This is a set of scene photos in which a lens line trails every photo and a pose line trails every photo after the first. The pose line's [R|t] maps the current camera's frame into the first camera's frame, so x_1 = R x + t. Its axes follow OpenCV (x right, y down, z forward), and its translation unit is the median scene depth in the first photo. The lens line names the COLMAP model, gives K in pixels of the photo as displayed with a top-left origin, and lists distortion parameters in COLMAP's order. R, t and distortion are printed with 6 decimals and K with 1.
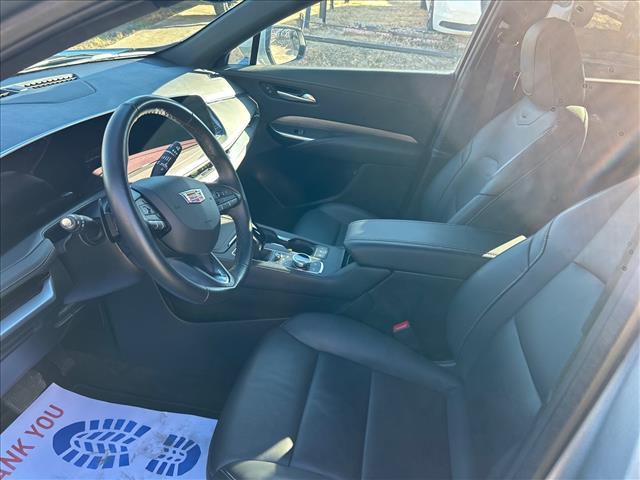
lens RADIAL K [[484.5, 0, 320.7], [0, 484.5, 255.4], [0, 0, 1]] dist [0.081083, -0.119612]
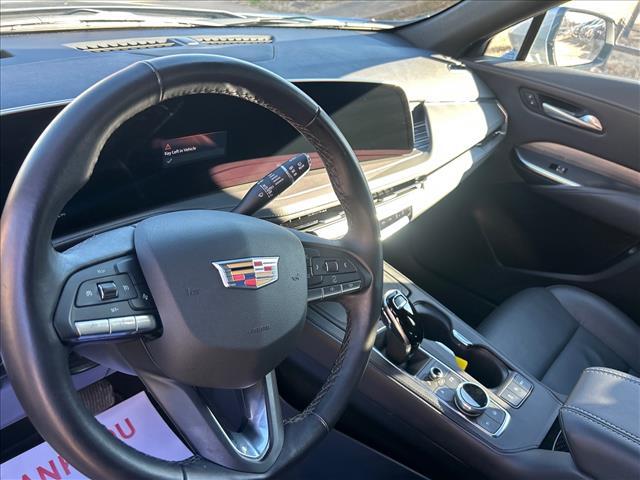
lens RADIAL K [[484.5, 0, 320.7], [0, 484.5, 255.4], [0, 0, 1]] dist [0.081083, -0.119612]
pose [[0.850035, 0.308178, -0.427161, 0.002297], [-0.308398, 0.948627, 0.070692, -0.097779], [0.427002, 0.071644, 0.901408, 0.295751]]
